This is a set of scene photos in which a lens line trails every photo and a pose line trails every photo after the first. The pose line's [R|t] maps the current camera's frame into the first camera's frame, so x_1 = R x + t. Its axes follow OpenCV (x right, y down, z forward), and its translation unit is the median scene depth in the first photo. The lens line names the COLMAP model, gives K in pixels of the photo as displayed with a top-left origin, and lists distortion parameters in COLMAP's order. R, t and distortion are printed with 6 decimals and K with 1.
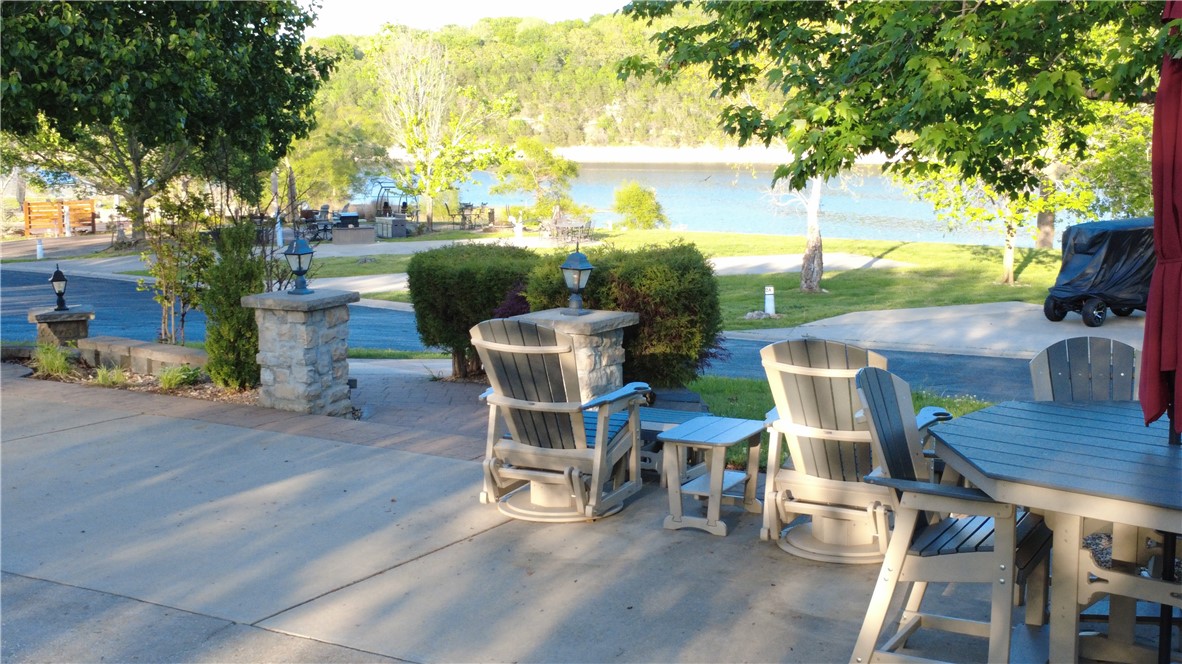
lens RADIAL K [[1430.7, 0, 591.0], [0, 1430.7, 332.0], [0, 0, 1]] dist [-0.005403, 0.038373]
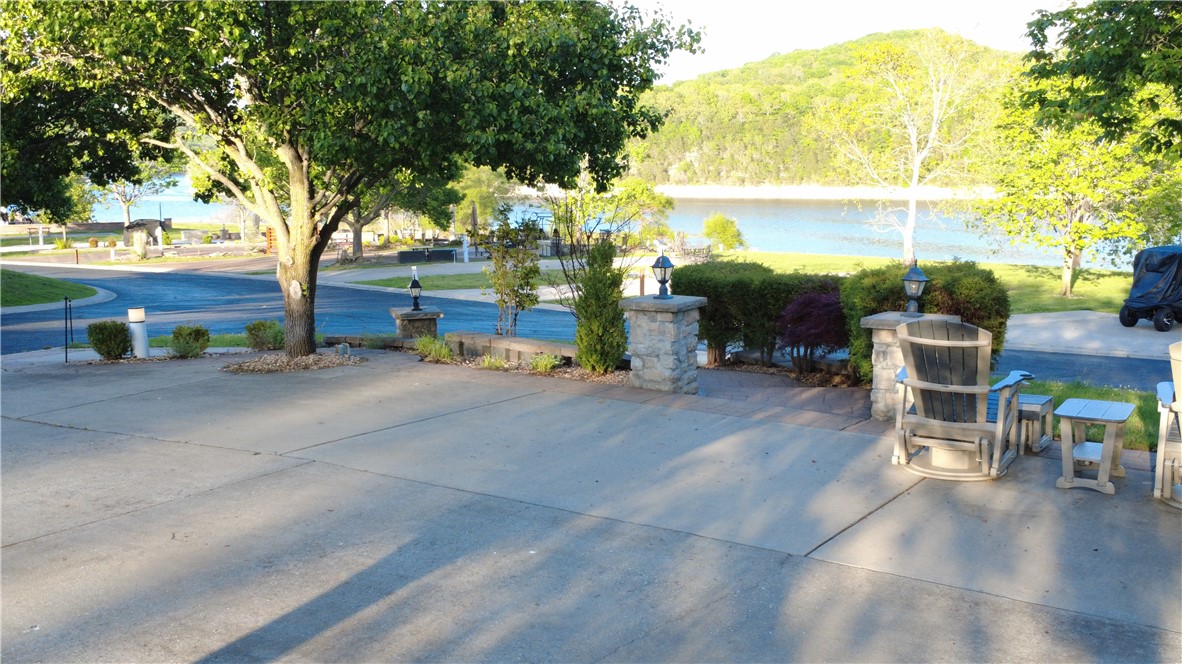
lens RADIAL K [[1128.0, 0, 591.0], [0, 1128.0, 332.0], [0, 0, 1]] dist [0.002807, 0.001399]
pose [[0.997671, 0.009773, -0.067508, -0.173591], [-0.009752, 0.999952, 0.000635, 0.002587], [0.067511, 0.000025, 0.997719, -0.010397]]
